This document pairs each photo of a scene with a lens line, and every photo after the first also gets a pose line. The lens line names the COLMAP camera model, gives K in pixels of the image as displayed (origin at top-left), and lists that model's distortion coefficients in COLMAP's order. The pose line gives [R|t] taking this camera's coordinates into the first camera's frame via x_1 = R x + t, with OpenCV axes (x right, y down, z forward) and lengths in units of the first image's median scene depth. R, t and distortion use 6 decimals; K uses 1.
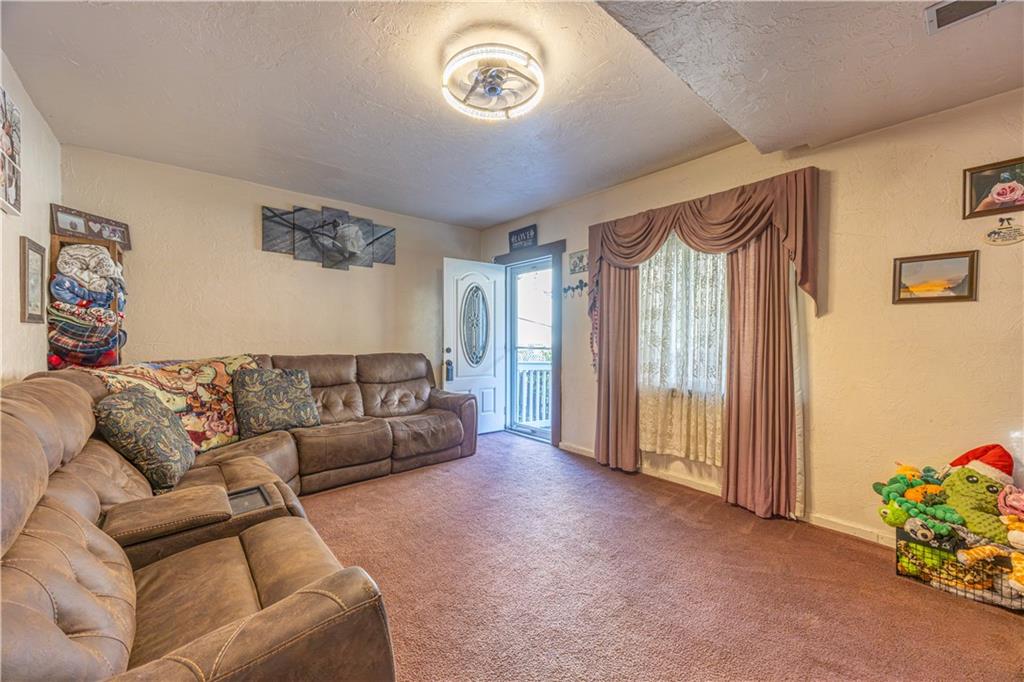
lens RADIAL K [[397.0, 0, 509.6], [0, 397.0, 341.7], [0, 0, 1]] dist [-0.003845, -0.000497]
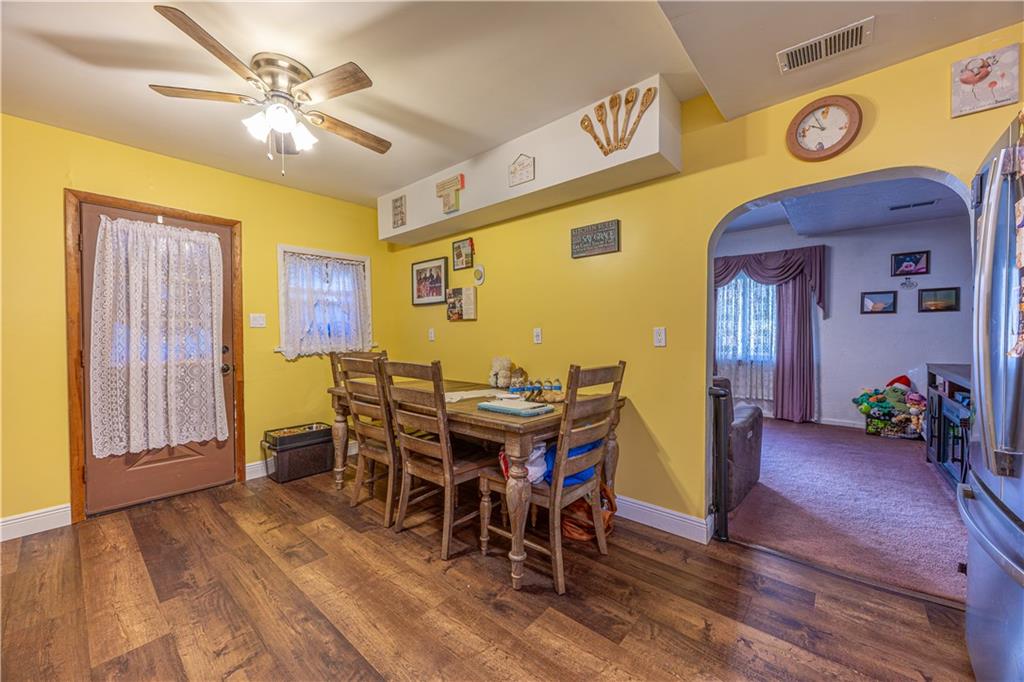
lens RADIAL K [[397.0, 0, 513.6], [0, 397.0, 340.4], [0, 0, 1]] dist [-0.003845, -0.000497]
pose [[0.988795, -0.018673, 0.148106, -1.064294], [0.015530, 0.999630, 0.022348, -0.027178], [-0.148469, -0.019797, 0.988719, -0.738233]]
